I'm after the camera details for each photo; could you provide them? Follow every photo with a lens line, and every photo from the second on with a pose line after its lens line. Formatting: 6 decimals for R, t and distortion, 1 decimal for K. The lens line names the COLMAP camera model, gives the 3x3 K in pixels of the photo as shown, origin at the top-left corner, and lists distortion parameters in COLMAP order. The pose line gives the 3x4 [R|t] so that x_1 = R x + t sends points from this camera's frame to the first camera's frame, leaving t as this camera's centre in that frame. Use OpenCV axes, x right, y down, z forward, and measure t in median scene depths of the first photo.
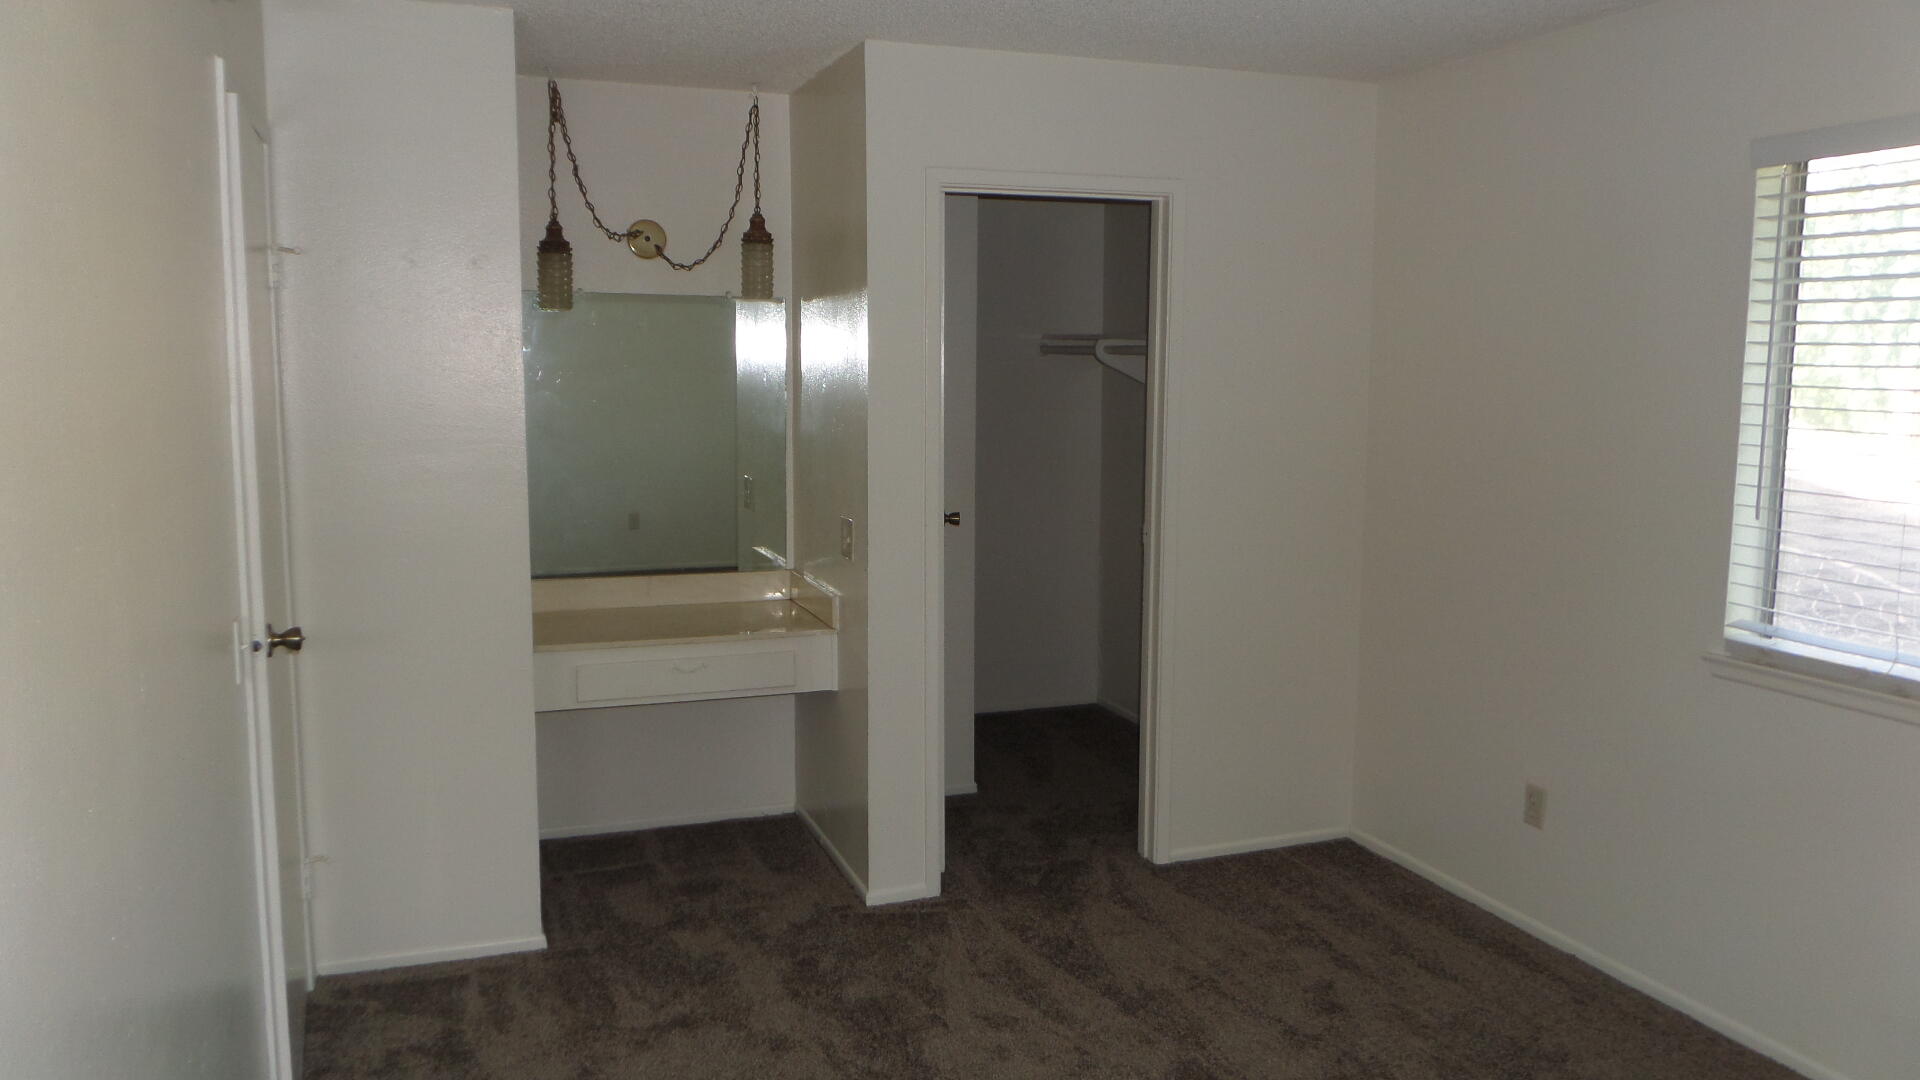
lens RADIAL K [[1403.2, 0, 967.2], [0, 1403.2, 538.6], [0, 0, 1]] dist [-0.024440, -0.000839]
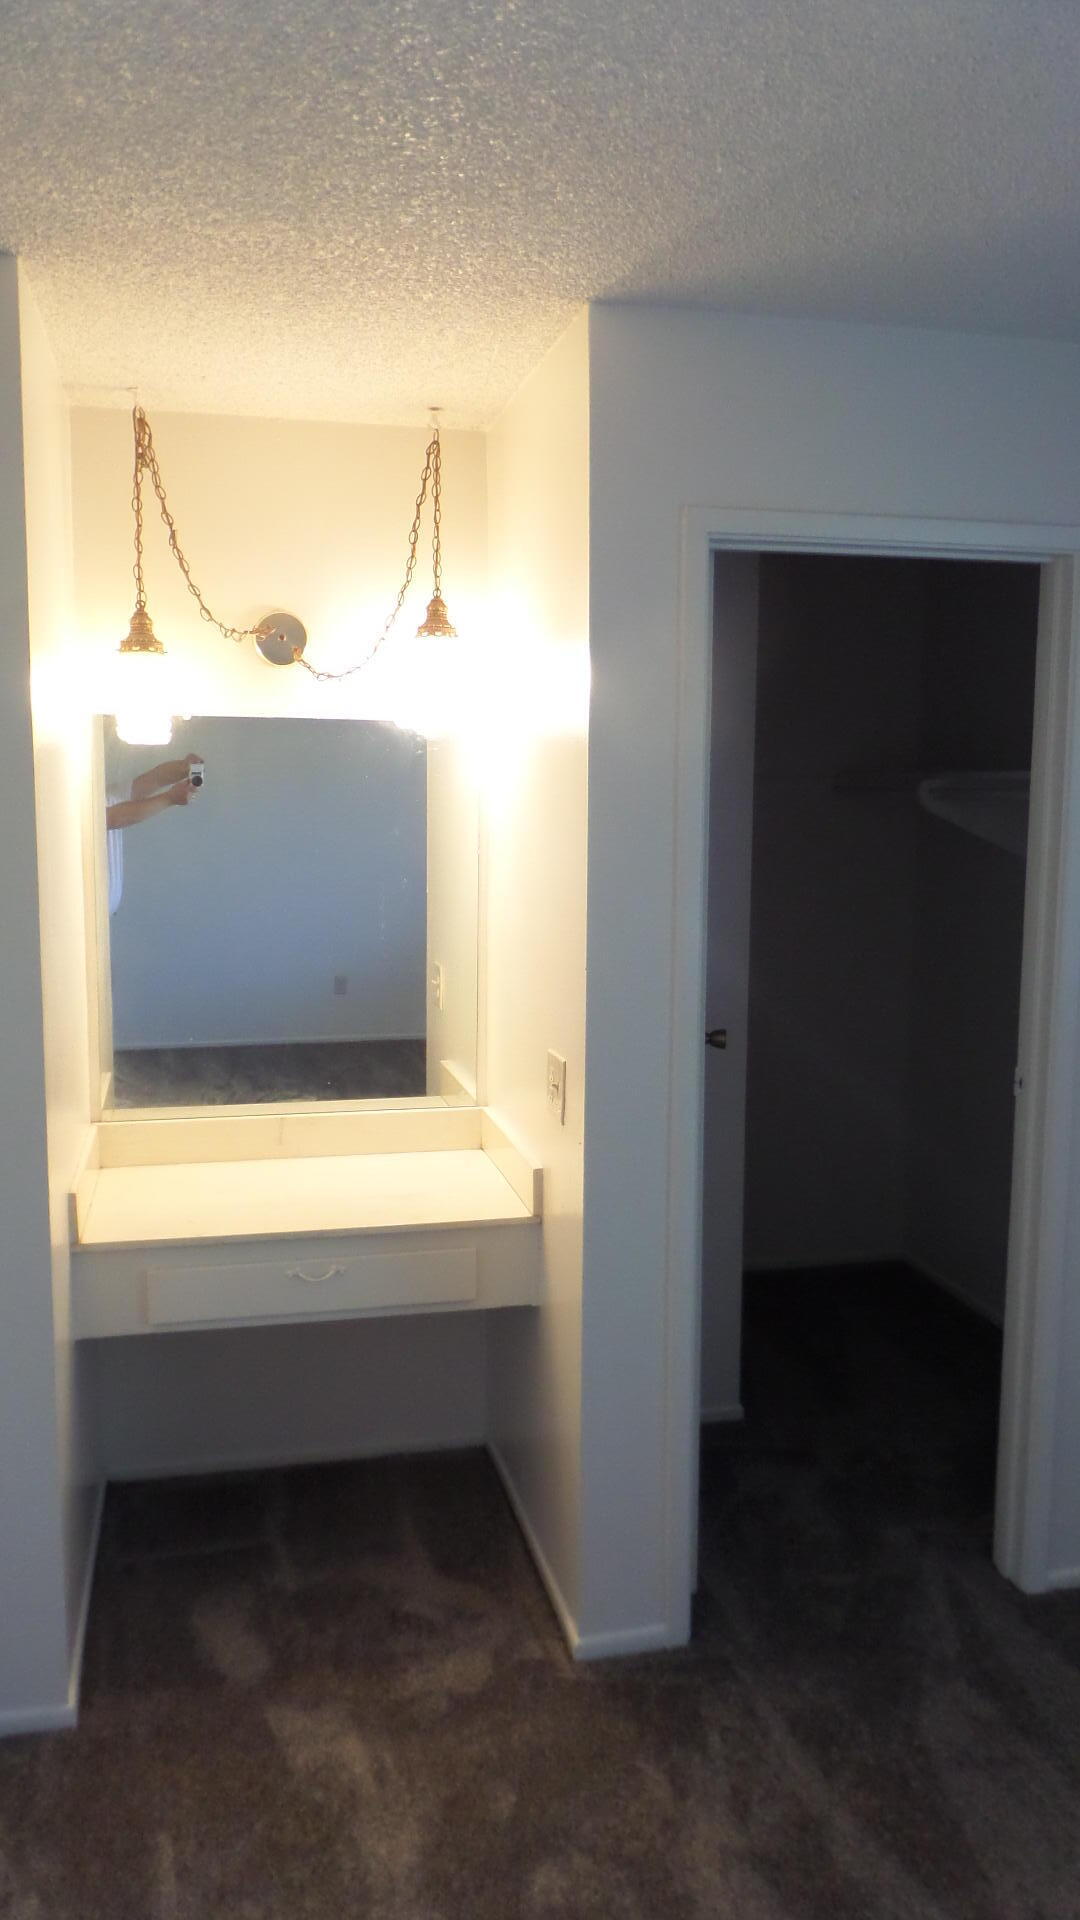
lens RADIAL K [[1403.2, 0, 534.8], [0, 1403.2, 972.6], [0, 0, 1]] dist [-0.024440, -0.000839]
pose [[0.991181, 0.014424, -0.131729, -0.009212], [-0.014193, 0.999896, 0.002698, -0.053288], [0.131755, -0.000804, 0.991282, 0.340281]]
